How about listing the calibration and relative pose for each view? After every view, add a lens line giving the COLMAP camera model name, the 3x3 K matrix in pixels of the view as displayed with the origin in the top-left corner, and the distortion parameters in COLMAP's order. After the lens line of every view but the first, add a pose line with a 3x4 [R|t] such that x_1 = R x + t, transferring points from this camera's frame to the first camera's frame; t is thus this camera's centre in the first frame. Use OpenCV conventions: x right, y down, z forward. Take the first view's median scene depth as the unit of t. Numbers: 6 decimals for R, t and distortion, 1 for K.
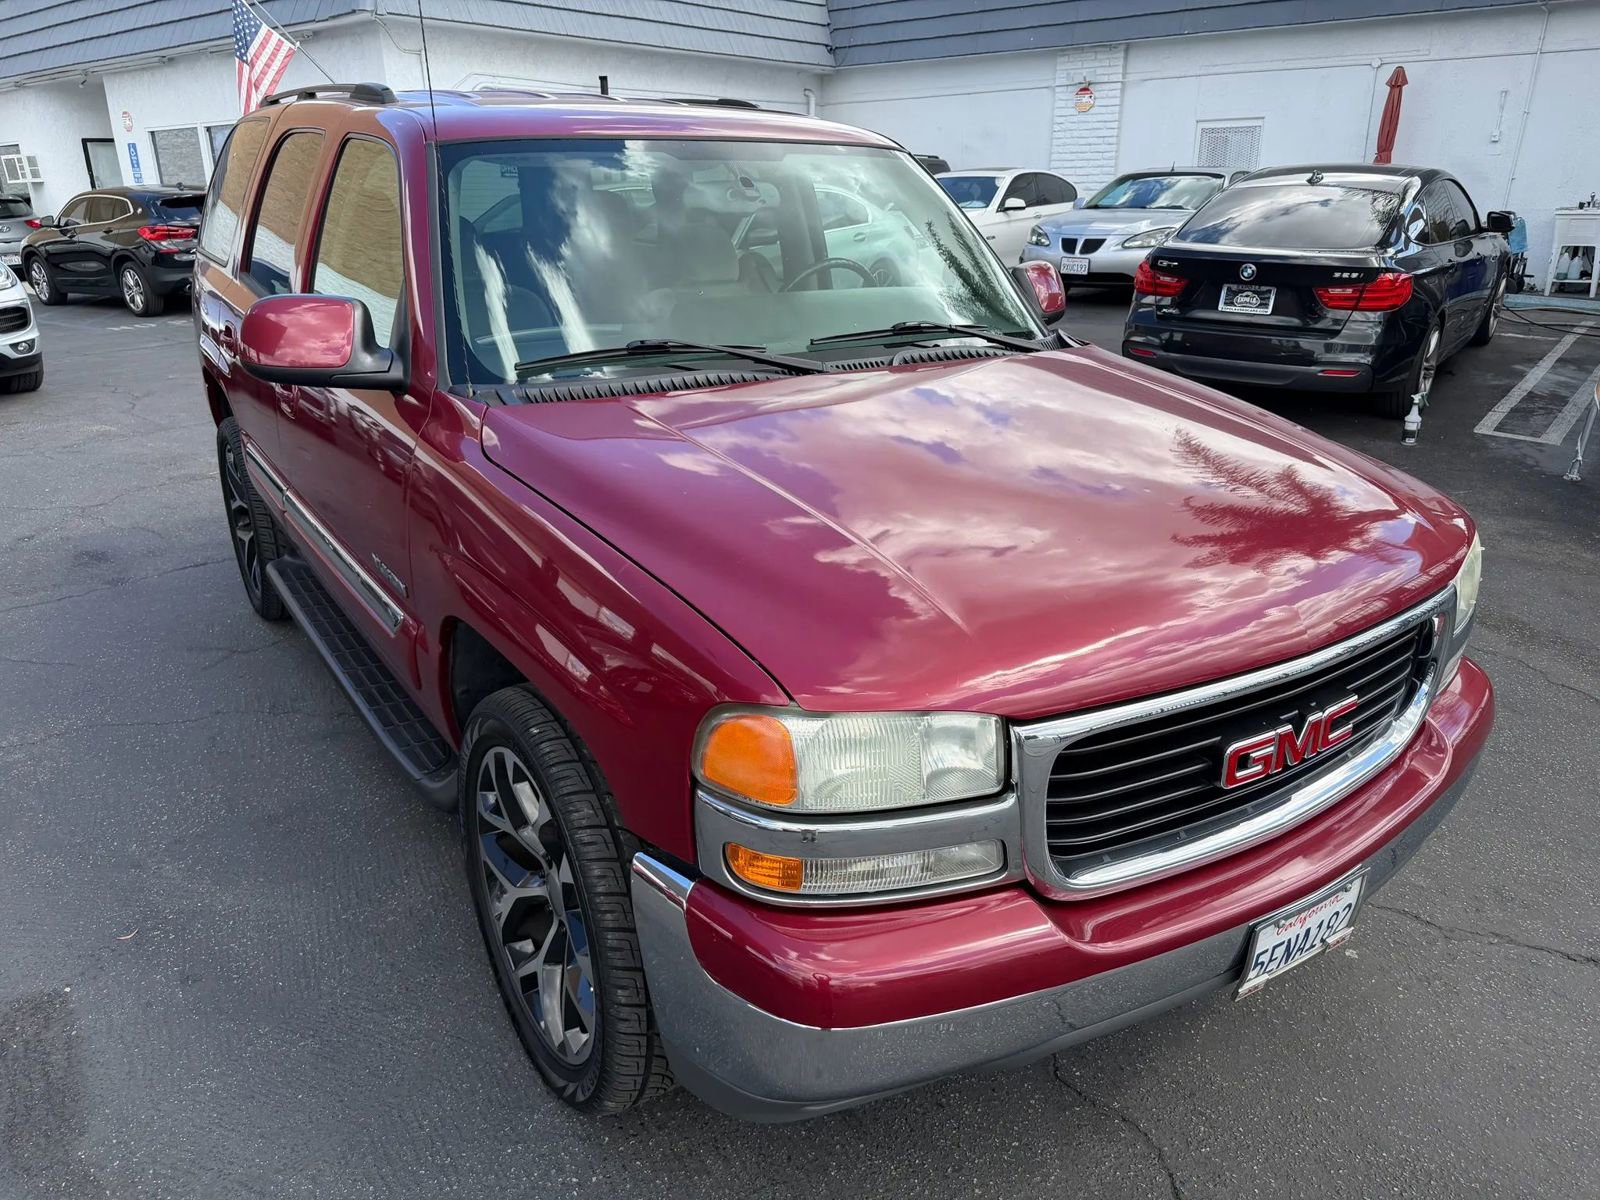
lens RADIAL K [[1143.4, 0, 794.3], [0, 1143.4, 598.1], [0, 0, 1]] dist [0.012742, -0.016486]
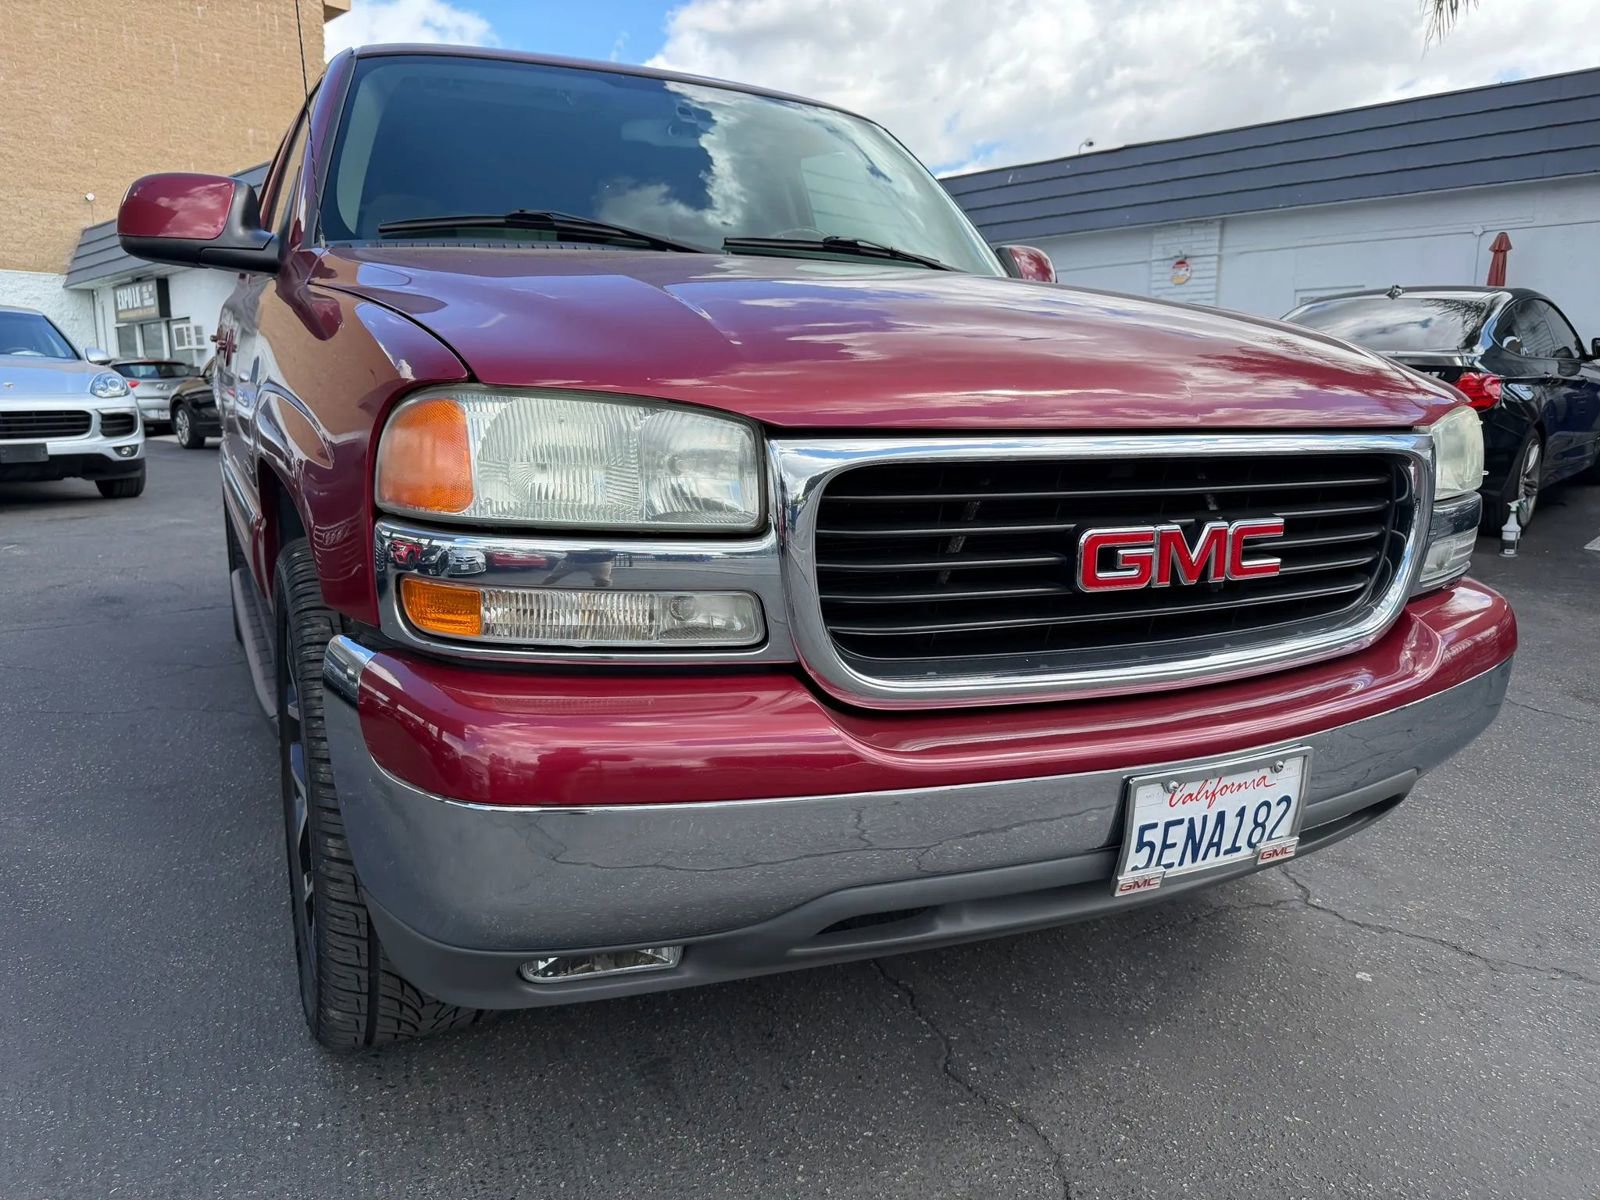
lens RADIAL K [[1143.4, 0, 804.9], [0, 1143.4, 600.9], [0, 0, 1]] dist [0.012742, -0.016486]
pose [[0.995017, 0.029096, -0.095364, 0.184686], [-0.044502, 0.985516, -0.163637, 0.218145], [0.089222, 0.167066, 0.981900, 0.158423]]
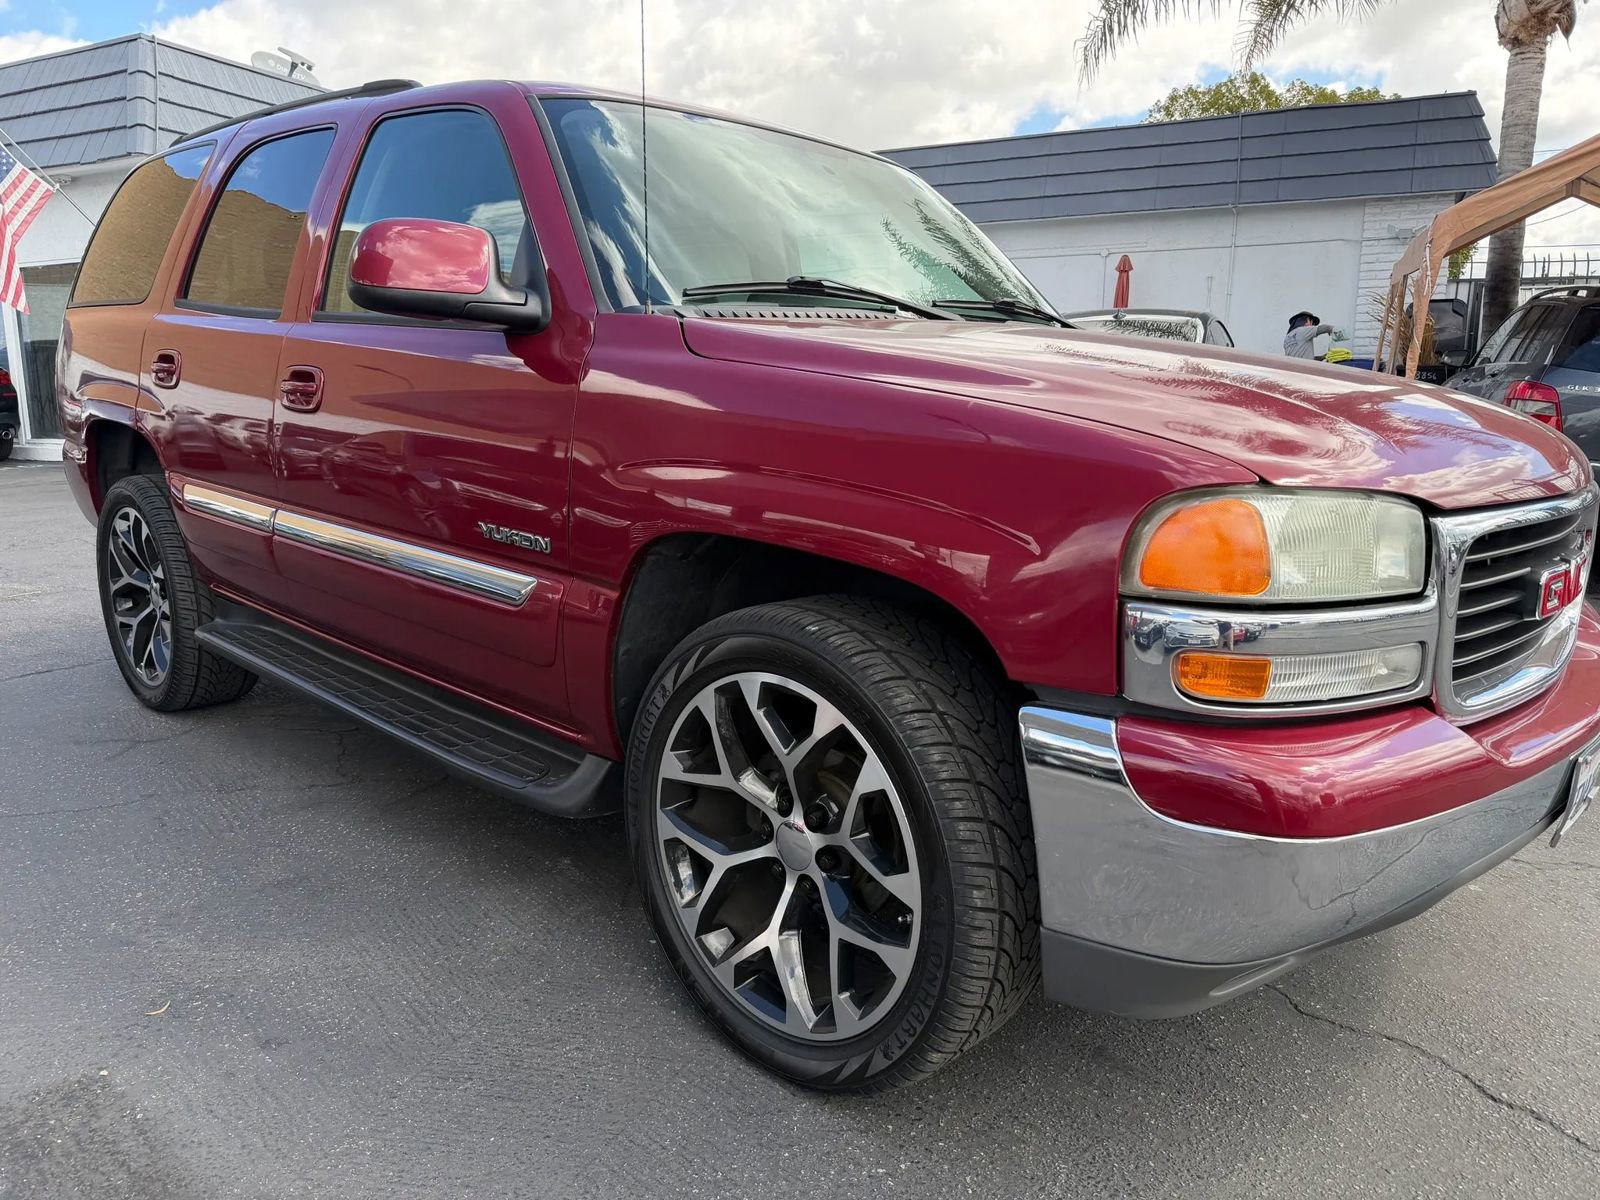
lens RADIAL K [[1143.4, 0, 812.9], [0, 1143.4, 597.0], [0, 0, 1]] dist [0.012742, -0.016486]
pose [[0.971284, -0.034257, 0.235446, -0.347509], [0.072336, 0.985253, -0.155058, 0.183643], [-0.226662, 0.167637, 0.959439, 0.116160]]
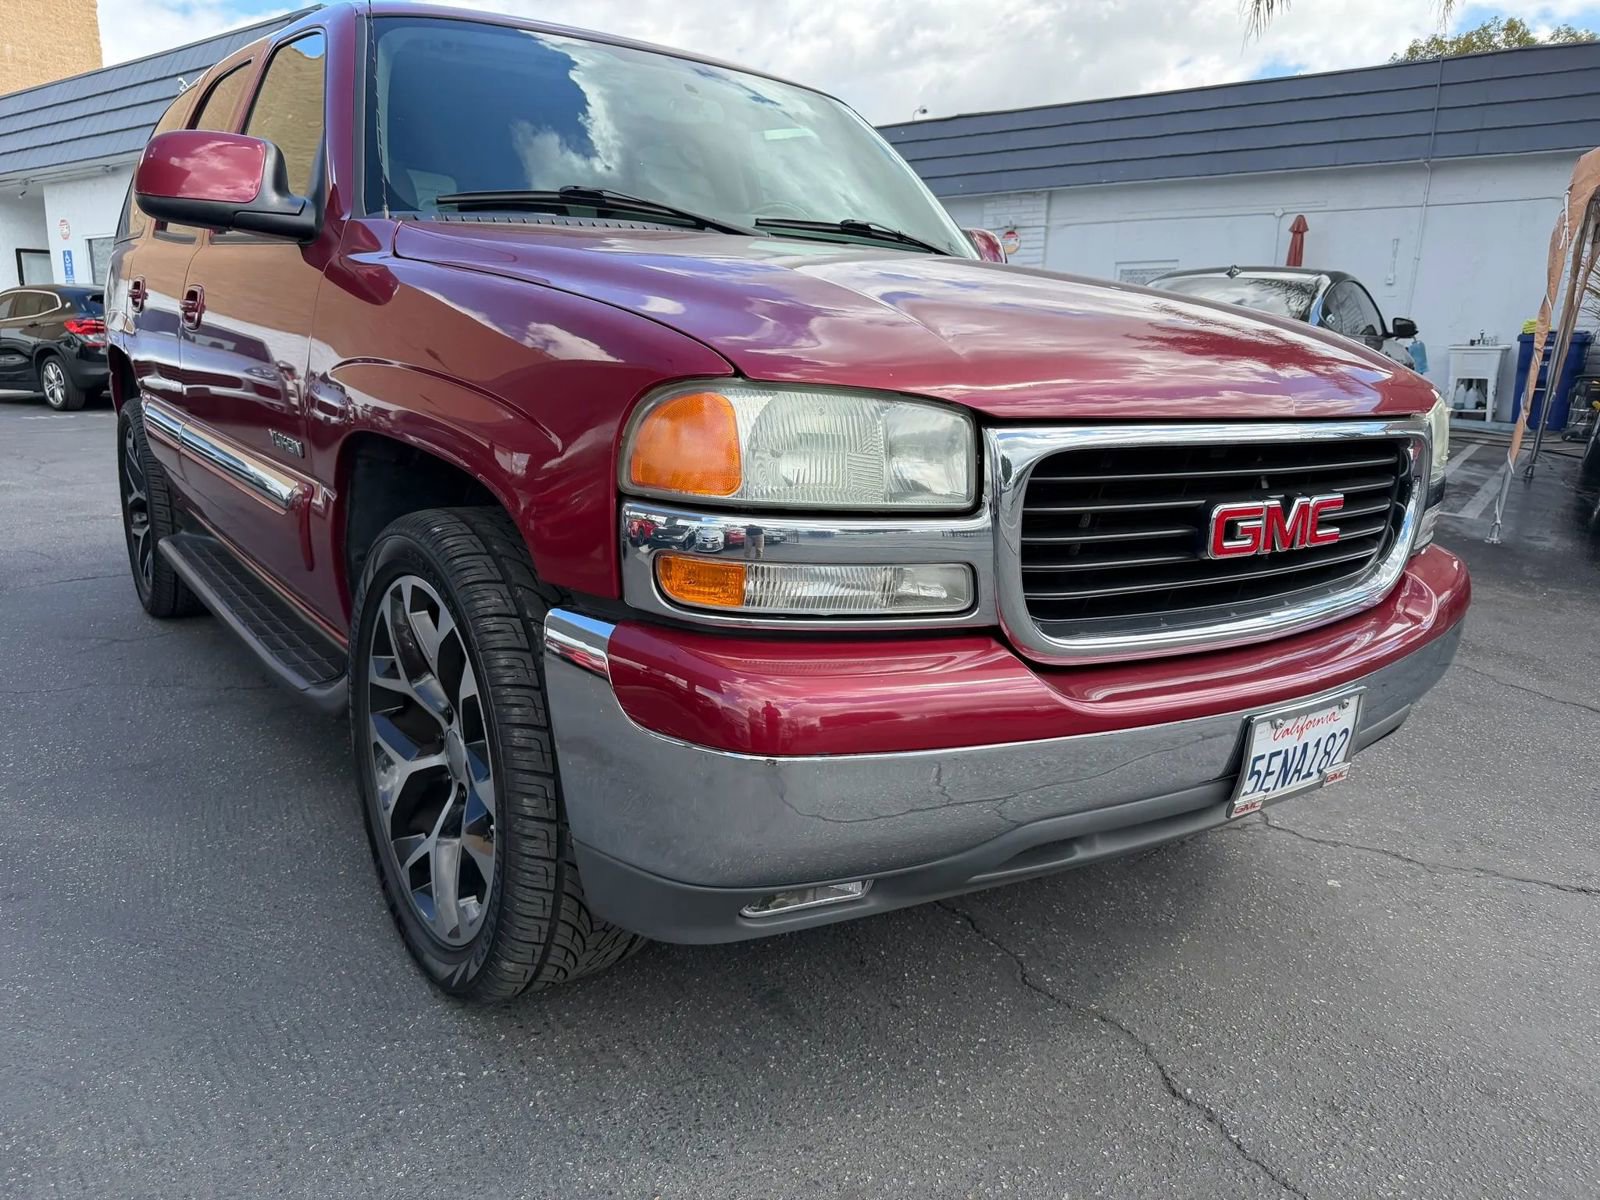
lens RADIAL K [[1143.4, 0, 805.6], [0, 1143.4, 600.2], [0, 0, 1]] dist [0.012742, -0.016486]
pose [[0.997653, 0.015846, 0.066620, -0.002836], [-0.006866, 0.991103, -0.132923, 0.227444], [-0.068134, 0.132153, 0.988885, 0.094610]]
